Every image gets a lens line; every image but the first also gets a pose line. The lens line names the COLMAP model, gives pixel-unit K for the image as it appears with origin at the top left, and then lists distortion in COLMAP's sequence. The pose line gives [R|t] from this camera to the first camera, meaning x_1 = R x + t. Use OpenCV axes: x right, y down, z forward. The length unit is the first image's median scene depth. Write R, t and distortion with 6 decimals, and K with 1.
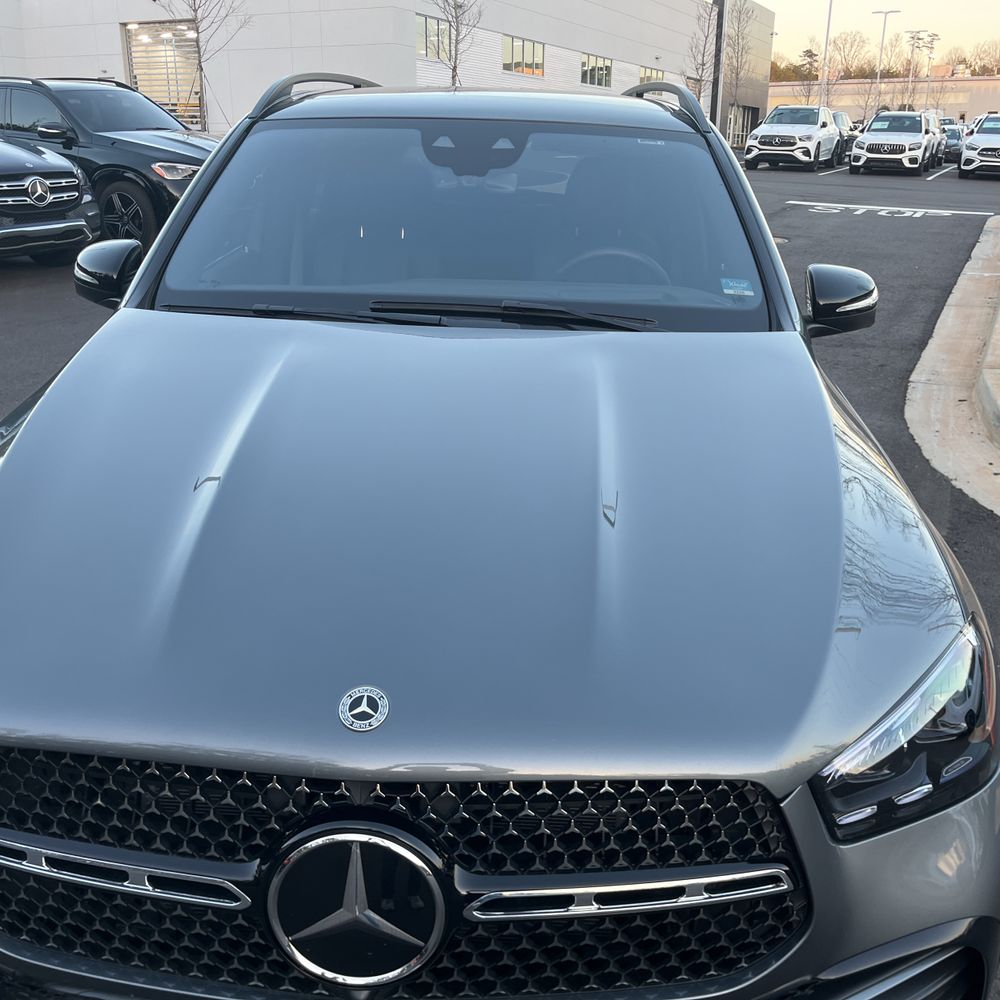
lens RADIAL K [[1007.6, 0, 495.3], [0, 1007.6, 502.3], [0, 0, 1]] dist [0.021333, 0.000000]
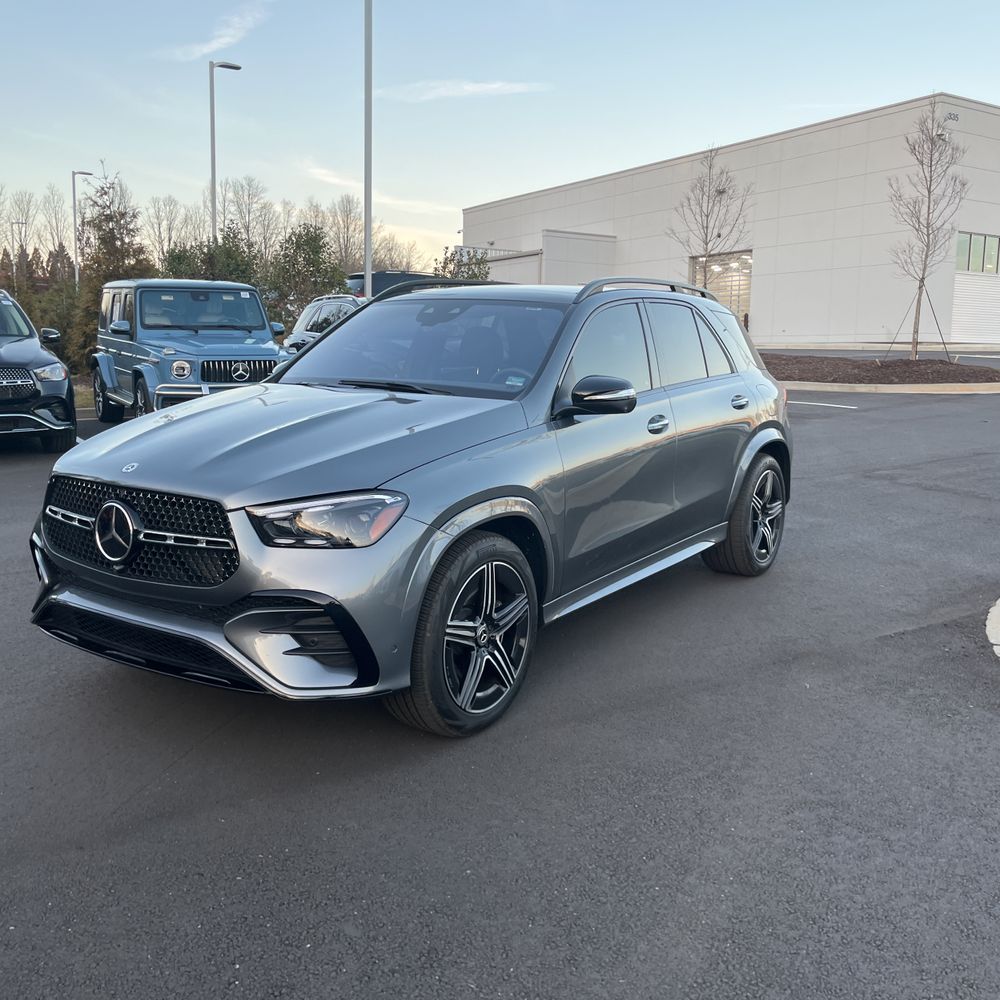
lens RADIAL K [[1007.6, 0, 502.0], [0, 1007.6, 505.4], [0, 0, 1]] dist [0.021333, 0.000000]
pose [[0.853733, 0.078219, -0.514802, 2.211158], [-0.177170, 0.973301, -0.145931, 0.515029], [0.489643, 0.215793, 0.844798, -0.925103]]
